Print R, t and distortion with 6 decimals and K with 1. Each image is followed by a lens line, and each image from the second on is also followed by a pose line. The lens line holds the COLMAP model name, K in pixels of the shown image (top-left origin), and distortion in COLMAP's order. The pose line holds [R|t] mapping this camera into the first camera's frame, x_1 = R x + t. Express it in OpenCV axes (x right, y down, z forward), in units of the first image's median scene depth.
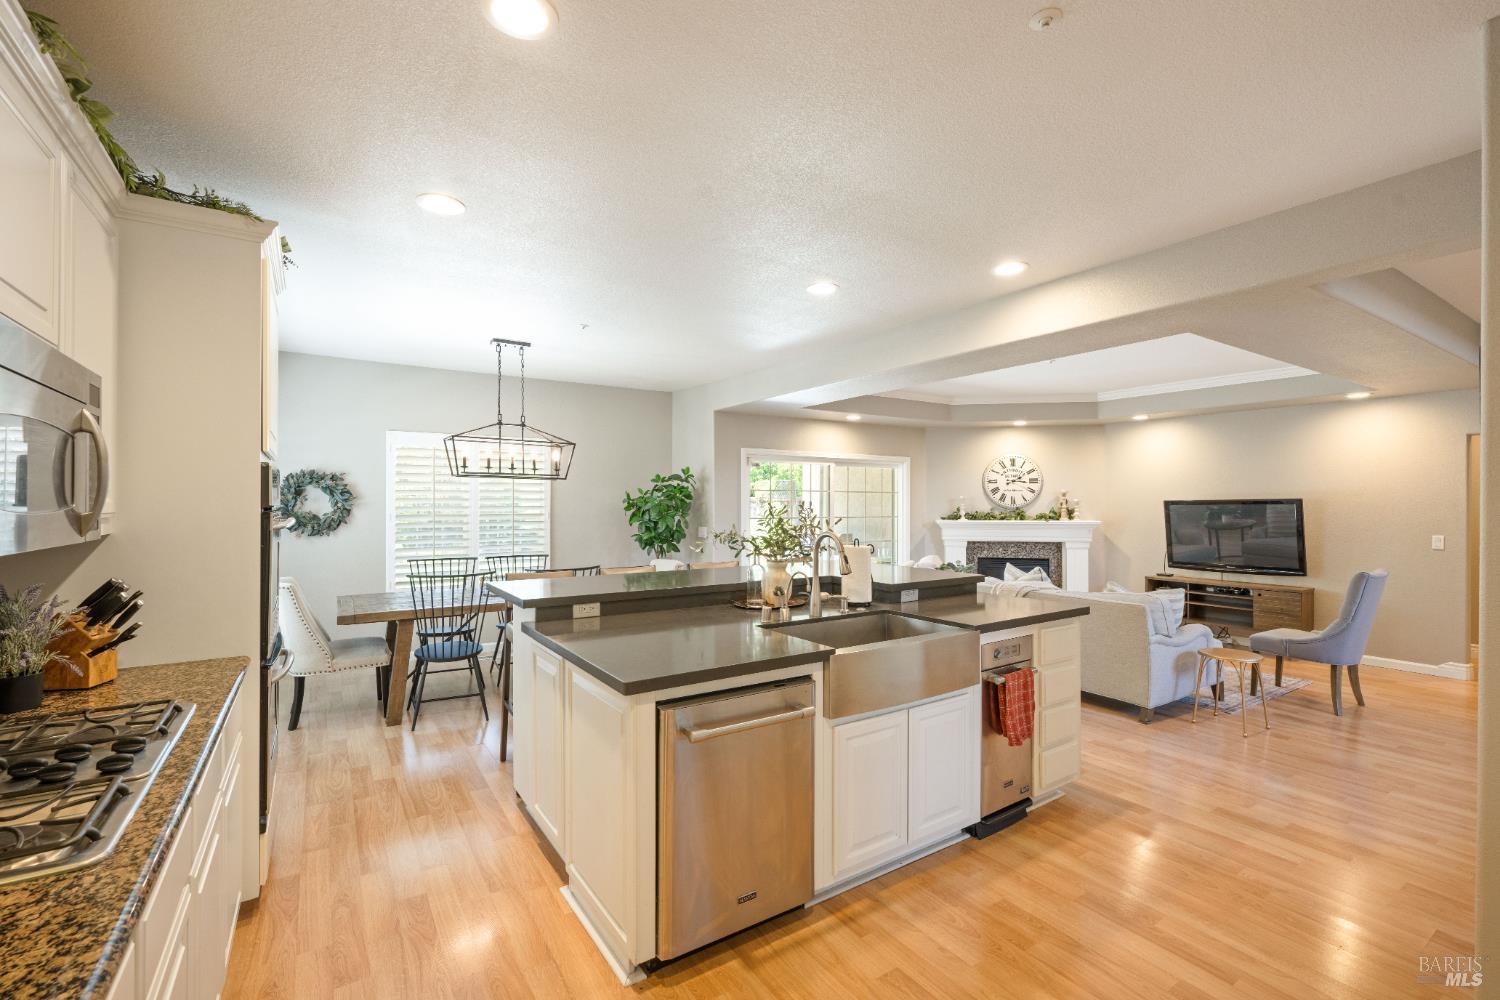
lens RADIAL K [[655.3, 0, 740.8], [0, 655.3, 501.8], [0, 0, 1]] dist [-0.000989, -0.000237]
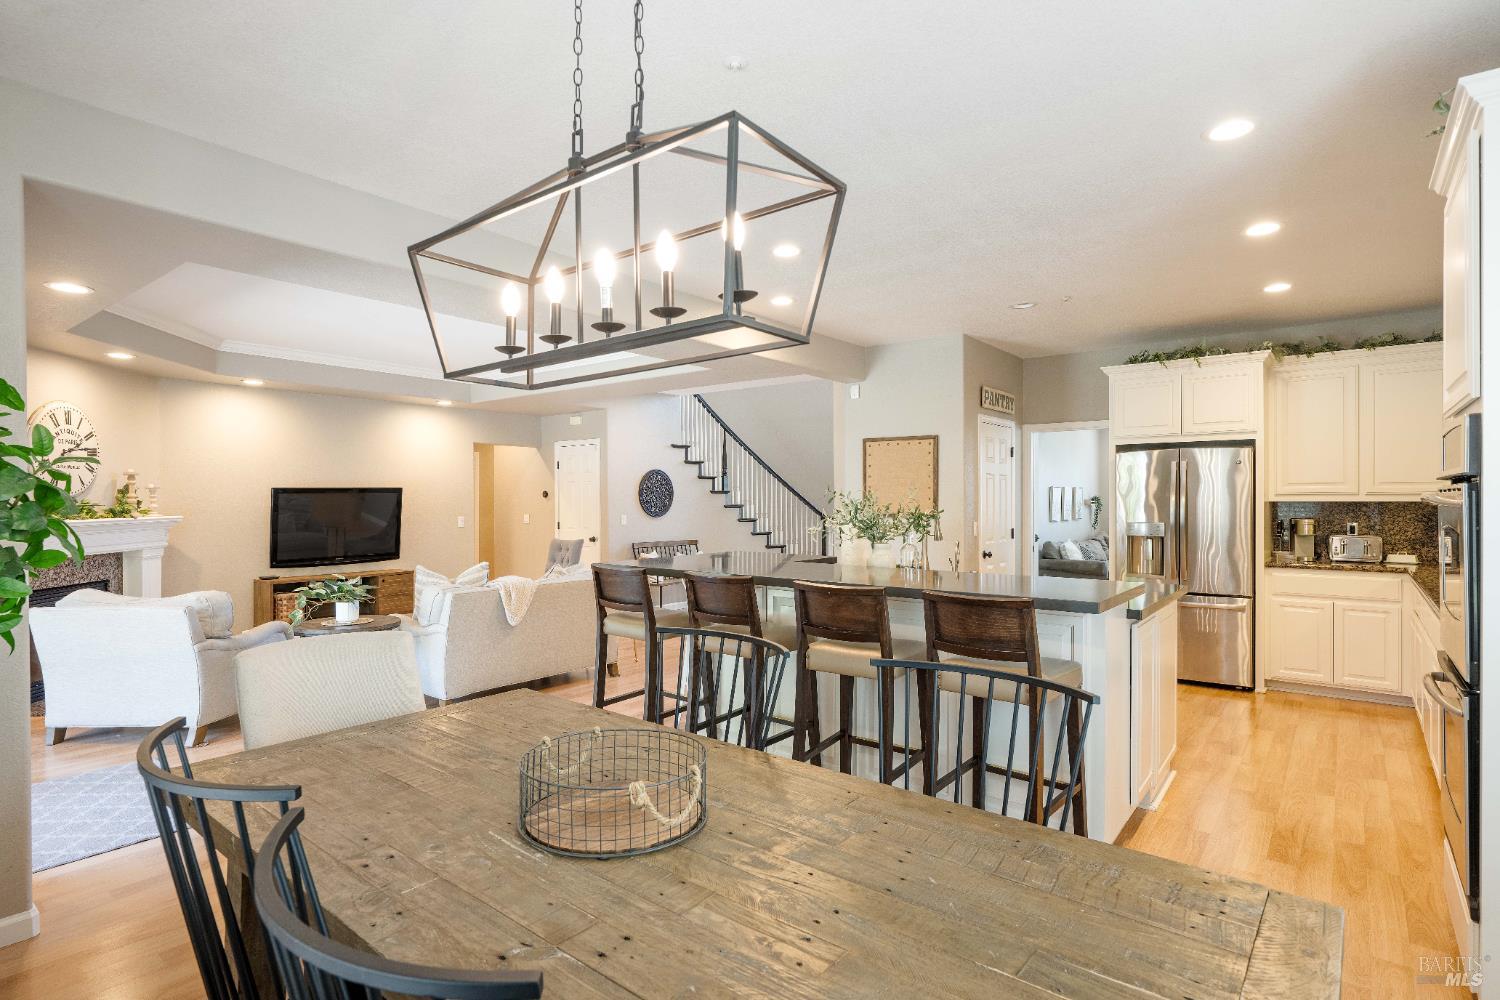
lens RADIAL K [[771.4, 0, 750.0], [0, 771.4, 500.0], [0, 0, 1]] dist [-0.000857, -0.000517]
pose [[-0.330730, -0.000790, 0.943725, -0.435452], [0.000094, 1.000000, 0.000870, 0.011492], [-0.943726, 0.000376, -0.330730, 0.696507]]
